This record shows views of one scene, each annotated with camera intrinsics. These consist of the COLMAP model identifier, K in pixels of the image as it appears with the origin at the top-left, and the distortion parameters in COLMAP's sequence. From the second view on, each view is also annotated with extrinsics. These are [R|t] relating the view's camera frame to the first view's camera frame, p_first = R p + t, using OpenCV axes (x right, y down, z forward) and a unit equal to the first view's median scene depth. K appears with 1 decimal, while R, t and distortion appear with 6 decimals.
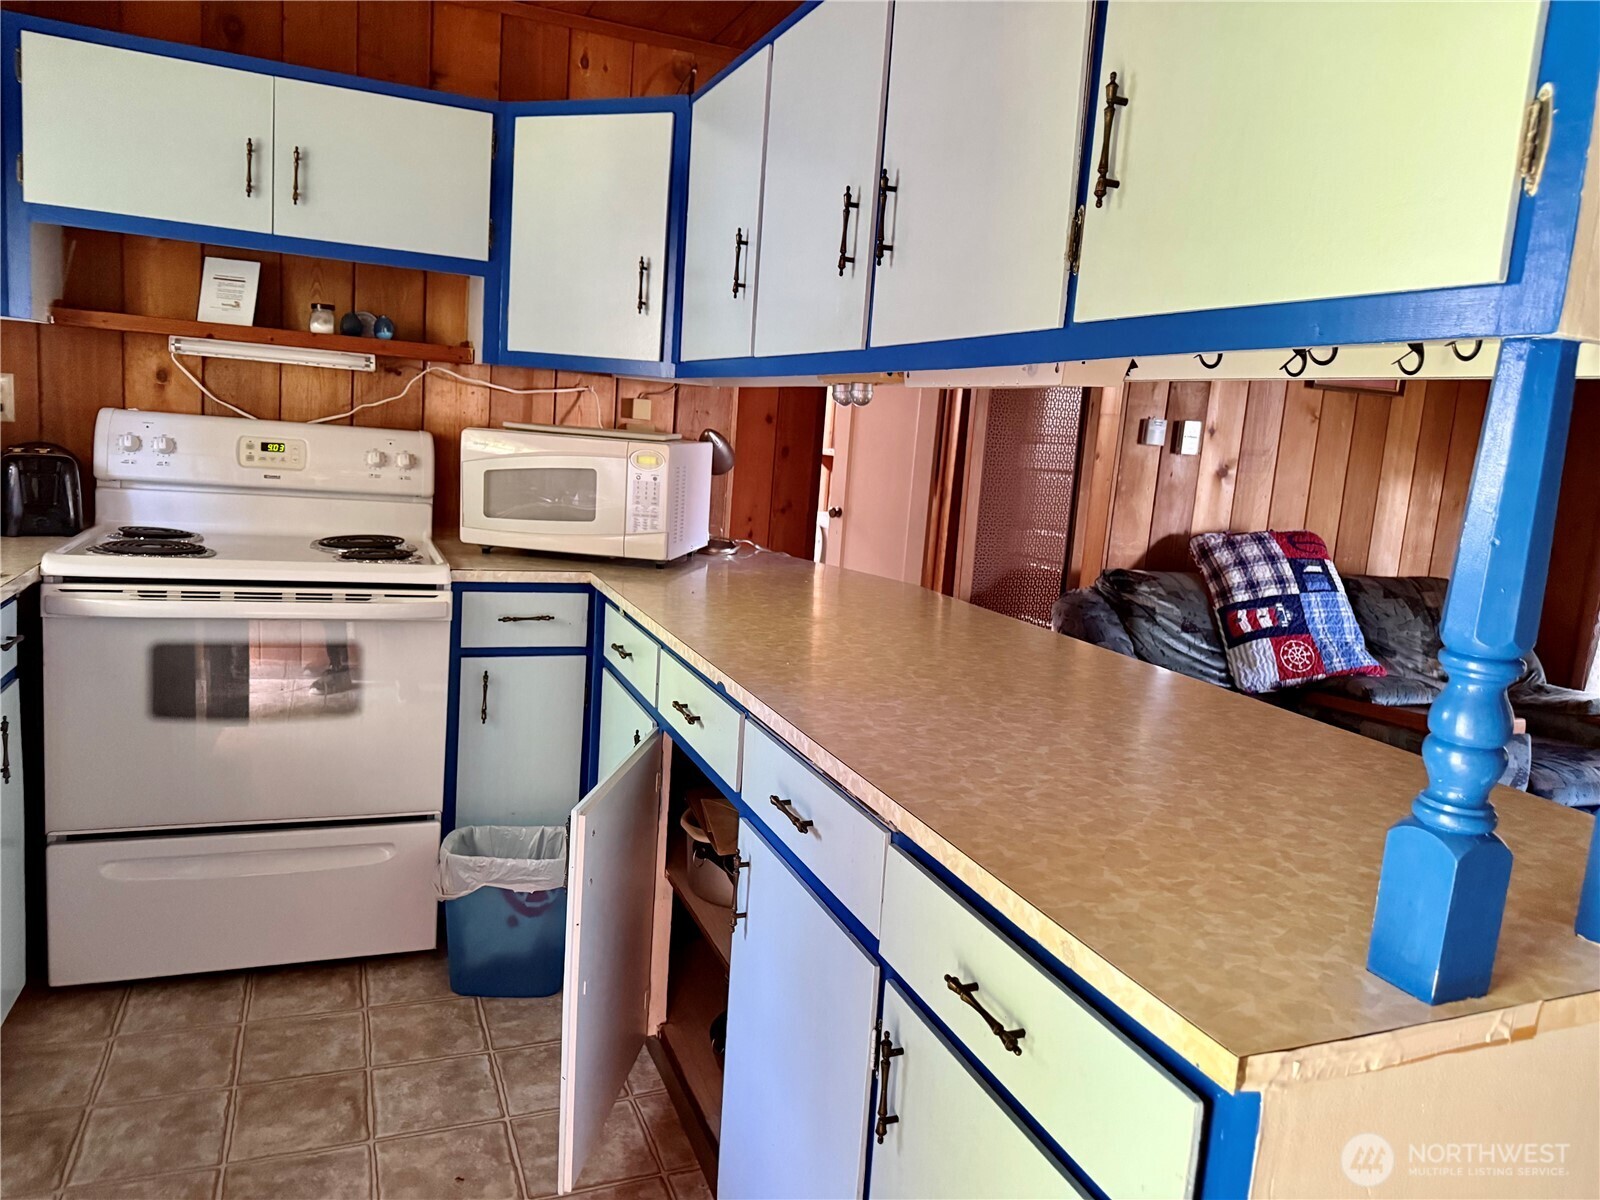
lens RADIAL K [[1130.7, 0, 800.0], [0, 1130.7, 600.0], [0, 0, 1]] dist [0.063410, -0.059572]
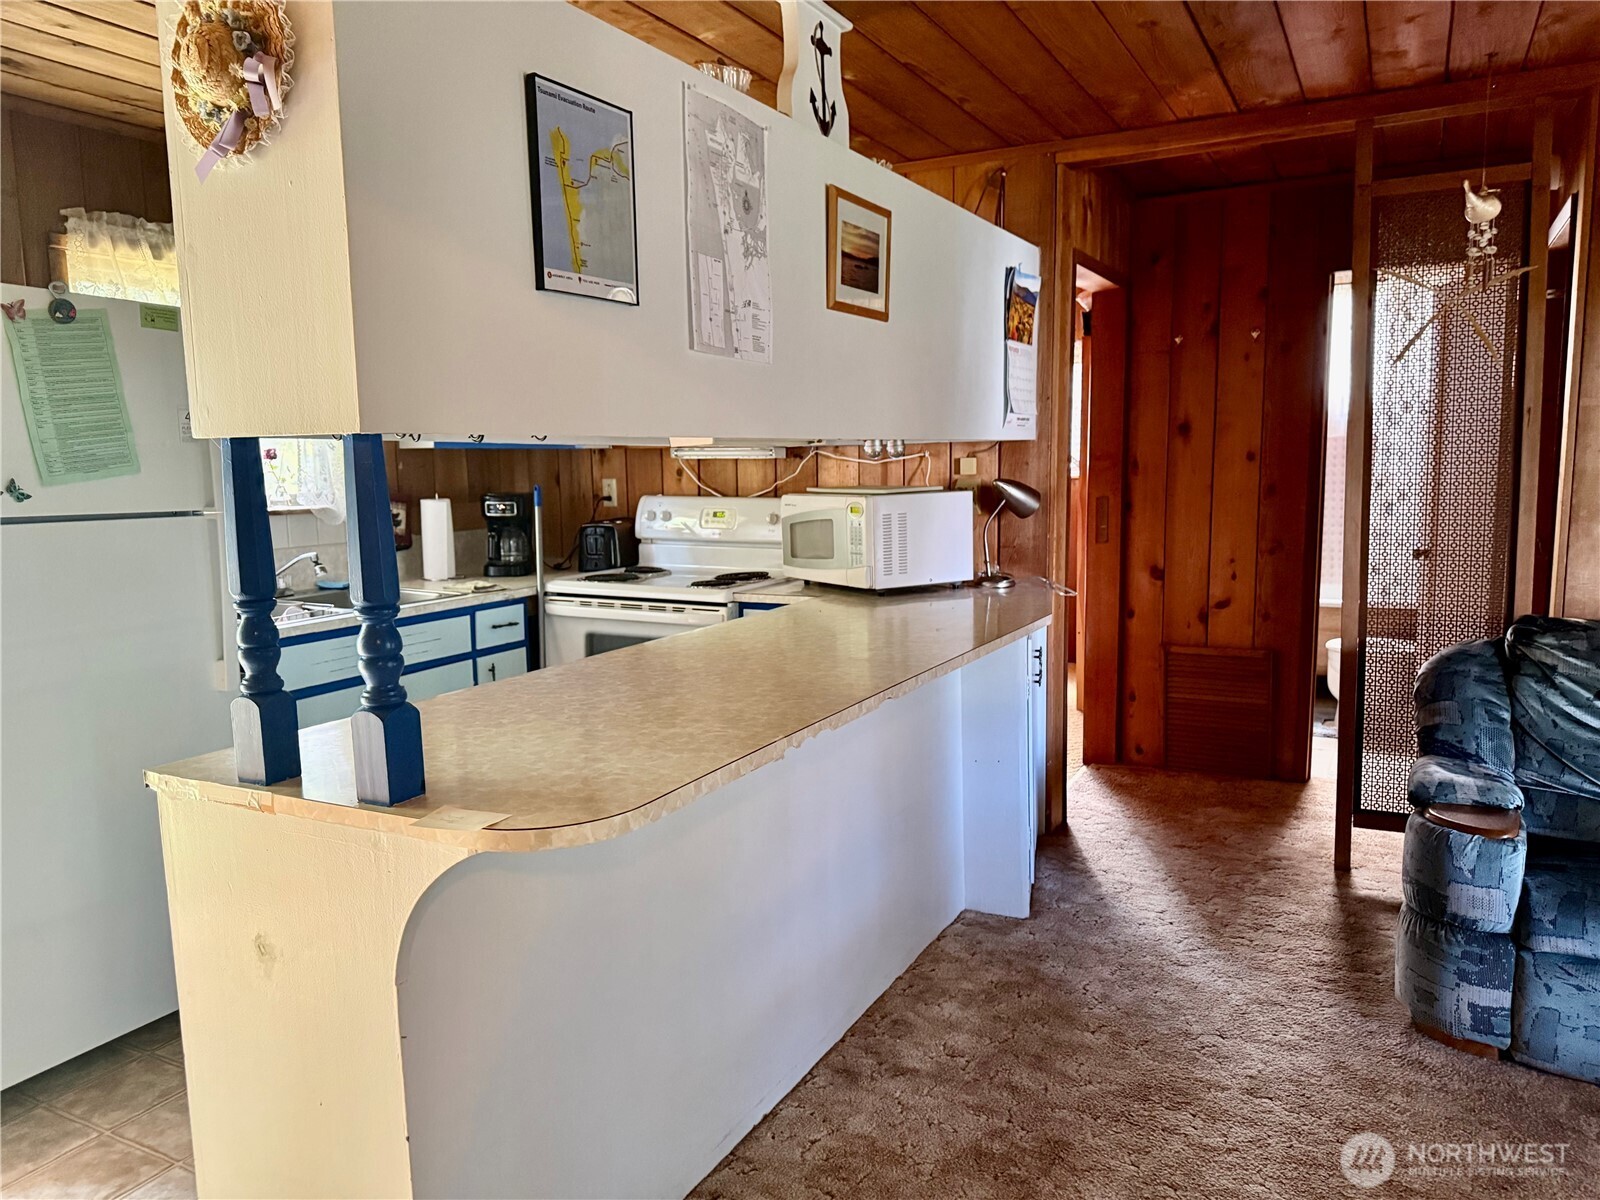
lens RADIAL K [[1130.7, 0, 800.0], [0, 1130.7, 600.0], [0, 0, 1]] dist [0.063410, -0.059572]
pose [[0.627479, 0.013023, -0.778525, 0.731087], [-0.054068, 0.998175, -0.026880, 0.013669], [0.776754, 0.058960, 0.627038, 0.140360]]
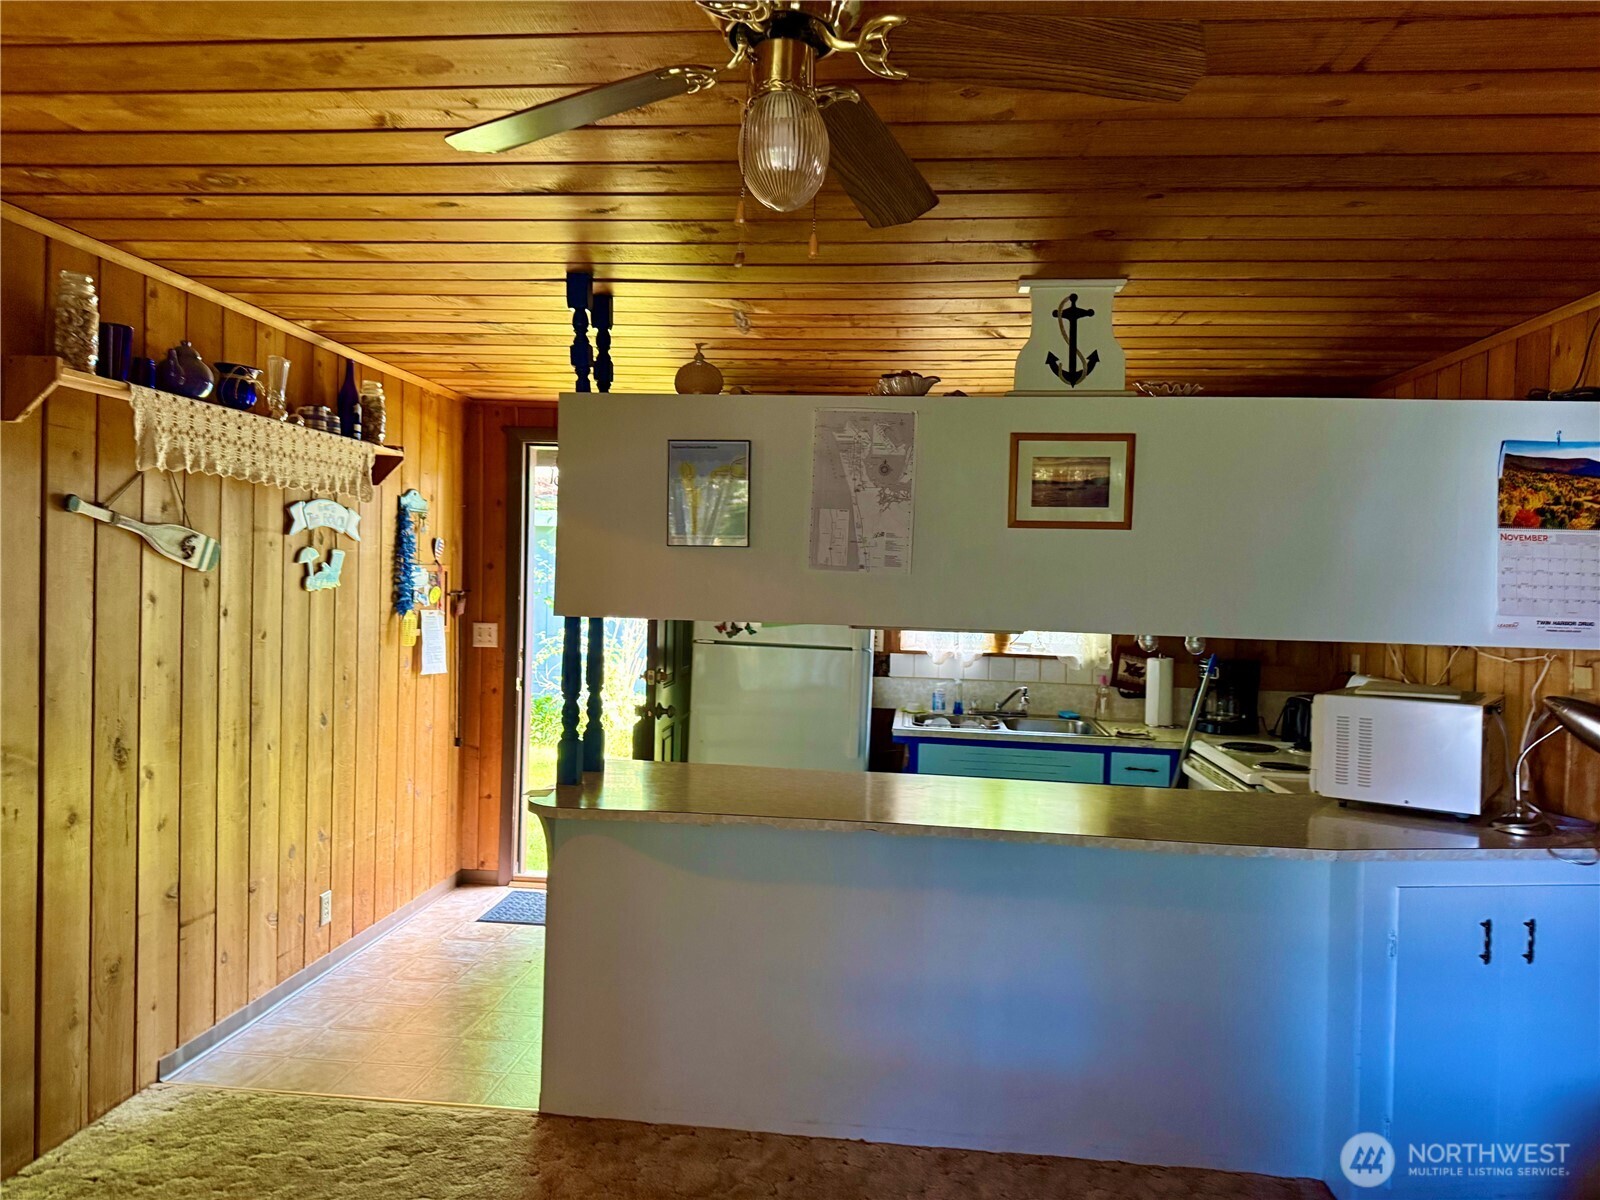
lens RADIAL K [[1189.2, 0, 800.0], [0, 1189.2, 600.0], [0, 0, 1]] dist [0.194468, -0.000495]
pose [[-0.472518, -0.071995, -0.878376, 1.145858], [-0.195920, 0.980300, 0.025045, -0.145946], [0.859268, 0.183926, -0.477315, 1.030881]]
